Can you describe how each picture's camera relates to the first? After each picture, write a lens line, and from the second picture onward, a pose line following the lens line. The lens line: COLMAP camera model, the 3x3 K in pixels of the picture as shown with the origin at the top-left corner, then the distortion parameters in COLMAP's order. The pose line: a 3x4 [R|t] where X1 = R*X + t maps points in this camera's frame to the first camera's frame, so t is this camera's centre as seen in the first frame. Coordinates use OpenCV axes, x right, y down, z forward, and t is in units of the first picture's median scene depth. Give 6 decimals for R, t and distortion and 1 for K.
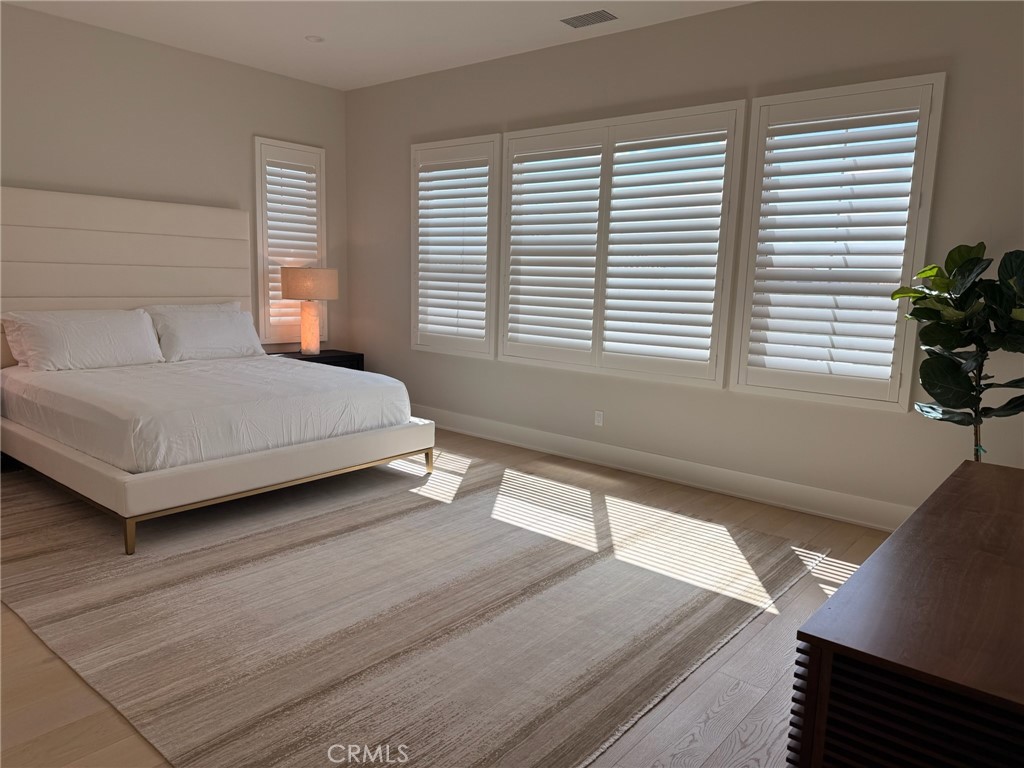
lens RADIAL K [[717.2, 0, 508.3], [0, 717.2, 389.1], [0, 0, 1]] dist [0.114561, -0.168621]
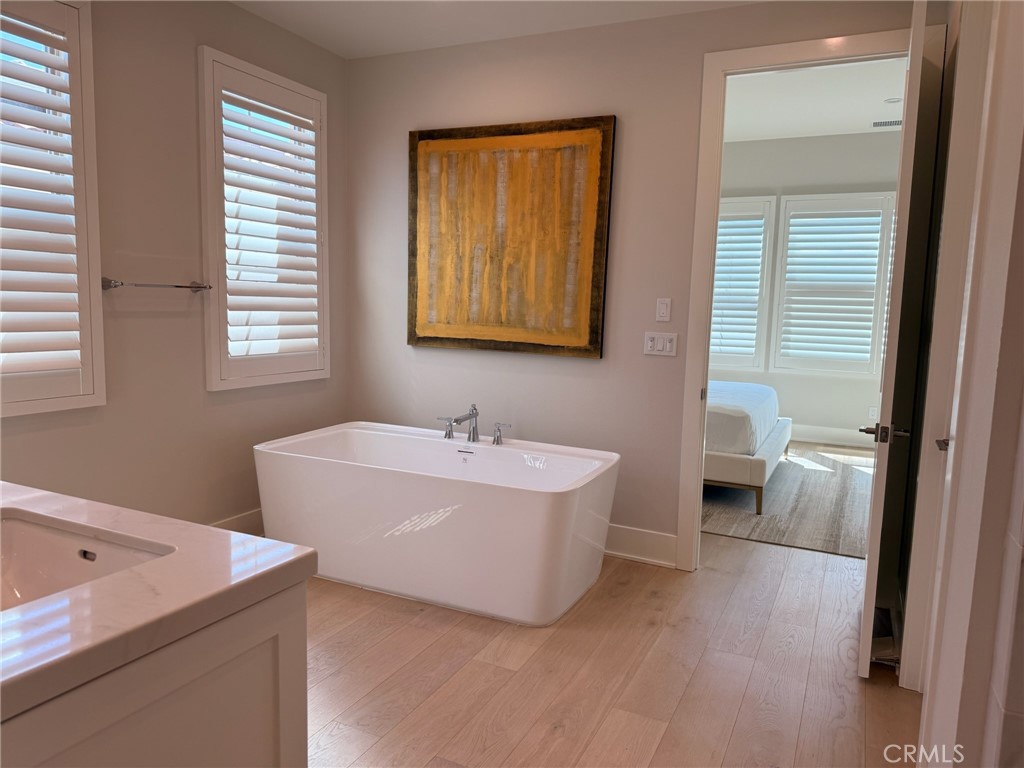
lens RADIAL K [[717.2, 0, 508.3], [0, 717.2, 389.1], [0, 0, 1]] dist [0.114561, -0.168621]
pose [[0.966702, -0.029169, 0.254238, -1.004534], [0.037215, 0.998945, -0.026894, 0.010589], [-0.253186, 0.035460, 0.966768, -0.148912]]
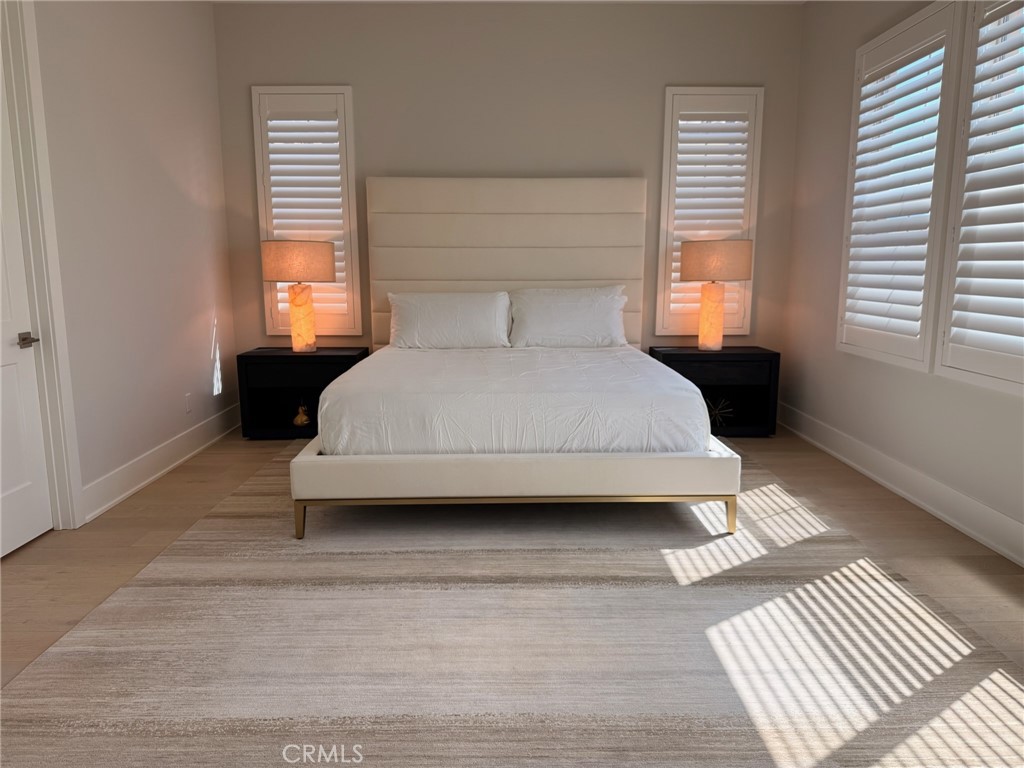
lens RADIAL K [[717.2, 0, 508.3], [0, 717.2, 389.1], [0, 0, 1]] dist [0.114561, -0.168621]
pose [[0.653506, 0.094420, -0.751009, 0.267885], [-0.096292, 0.994498, 0.041242, -0.023966], [0.750772, 0.045364, 0.659002, 0.441551]]
